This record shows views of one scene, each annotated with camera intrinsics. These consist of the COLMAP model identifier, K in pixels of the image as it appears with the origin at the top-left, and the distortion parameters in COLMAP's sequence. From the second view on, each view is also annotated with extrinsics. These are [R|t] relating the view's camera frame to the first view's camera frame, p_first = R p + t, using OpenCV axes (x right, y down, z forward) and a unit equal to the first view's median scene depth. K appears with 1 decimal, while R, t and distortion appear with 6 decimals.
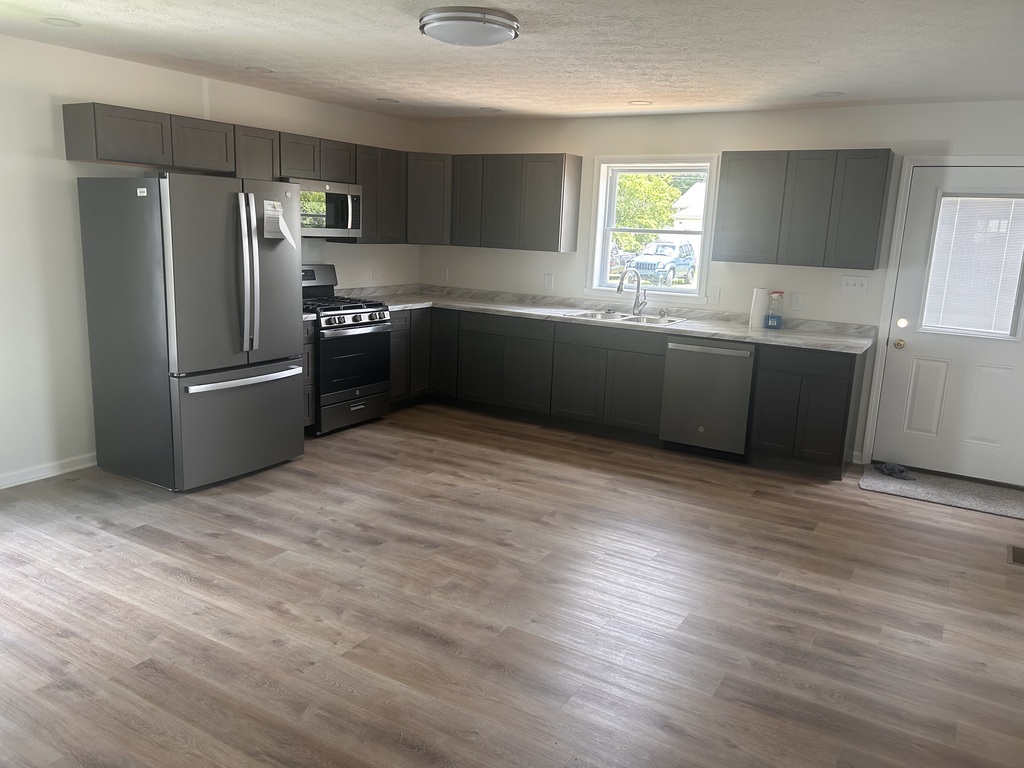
lens RADIAL K [[777.9, 0, 511.2], [0, 777.9, 353.9], [0, 0, 1]] dist [0.048322, -0.000601]
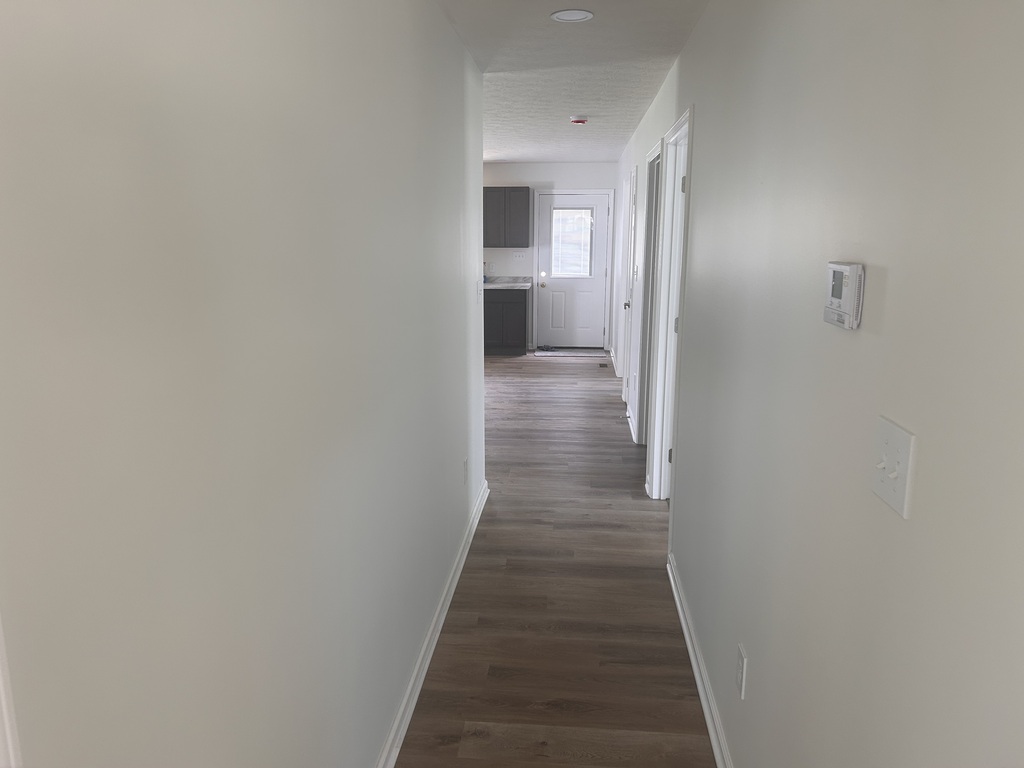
lens RADIAL K [[760.7, 0, 512.0], [0, 760.7, 384.0], [0, 0, 1]] dist [0.001756, 0.000120]
pose [[0.894484, -0.128301, 0.428296, -0.431797], [0.115542, 0.991735, 0.055778, 0.120603], [-0.431912, -0.000406, 0.901915, -0.696012]]
